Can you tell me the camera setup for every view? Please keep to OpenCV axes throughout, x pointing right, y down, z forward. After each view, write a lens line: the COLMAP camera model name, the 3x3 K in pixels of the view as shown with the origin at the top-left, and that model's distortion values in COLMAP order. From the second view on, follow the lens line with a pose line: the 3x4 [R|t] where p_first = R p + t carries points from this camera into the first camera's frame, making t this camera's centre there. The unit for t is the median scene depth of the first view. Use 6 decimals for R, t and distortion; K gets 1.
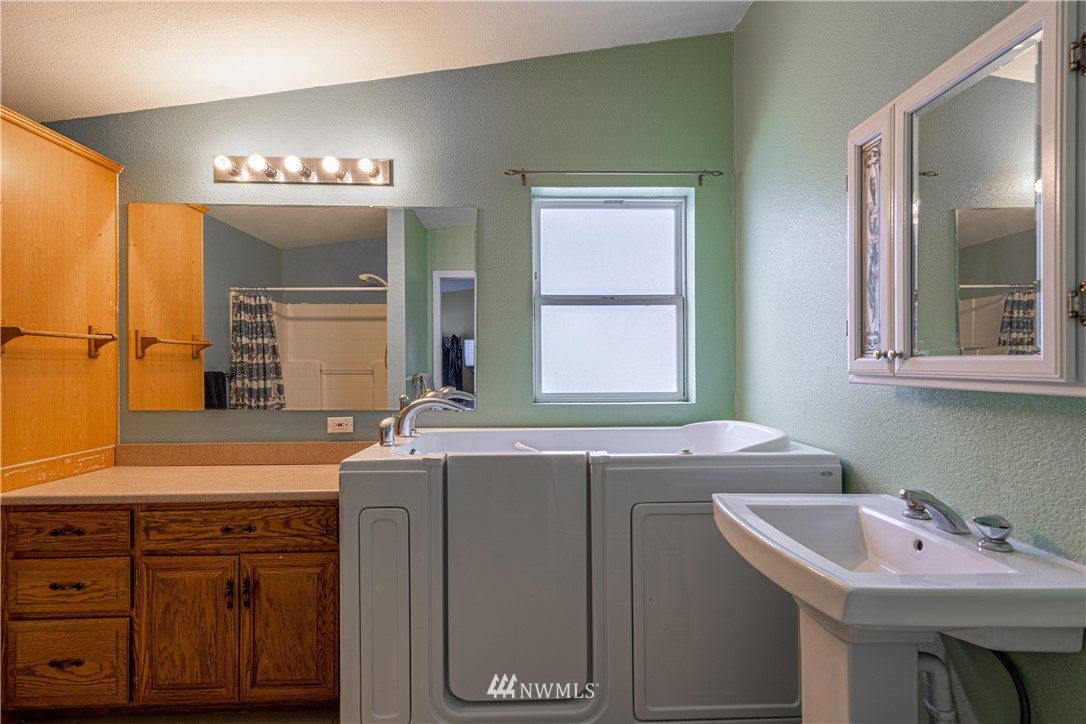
lens RADIAL K [[565.8, 0, 544.6], [0, 565.8, 364.5], [0, 0, 1]] dist [0.000015, 0.000025]
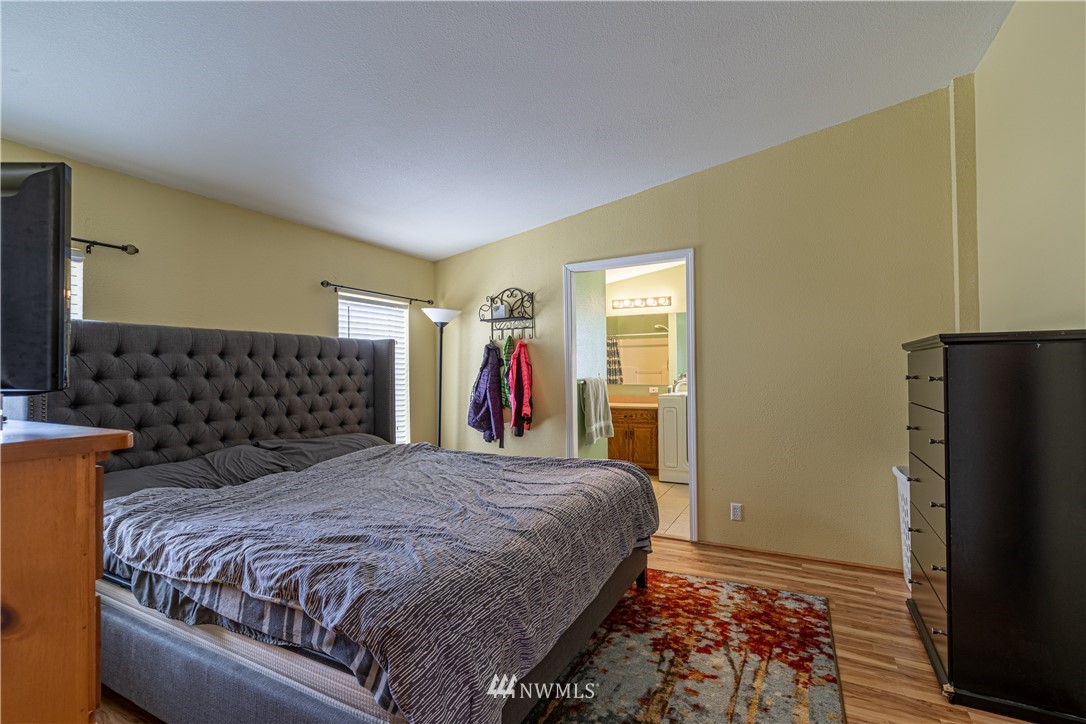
lens RADIAL K [[505.0, 0, 541.3], [0, 505.0, 362.0], [0, 0, 1]] dist [-0.002513, 0.003259]
pose [[0.871453, -0.016612, -0.490197, 0.514122], [0.010836, 0.999834, -0.014619, -0.002479], [0.490359, 0.007428, 0.871489, -1.949251]]
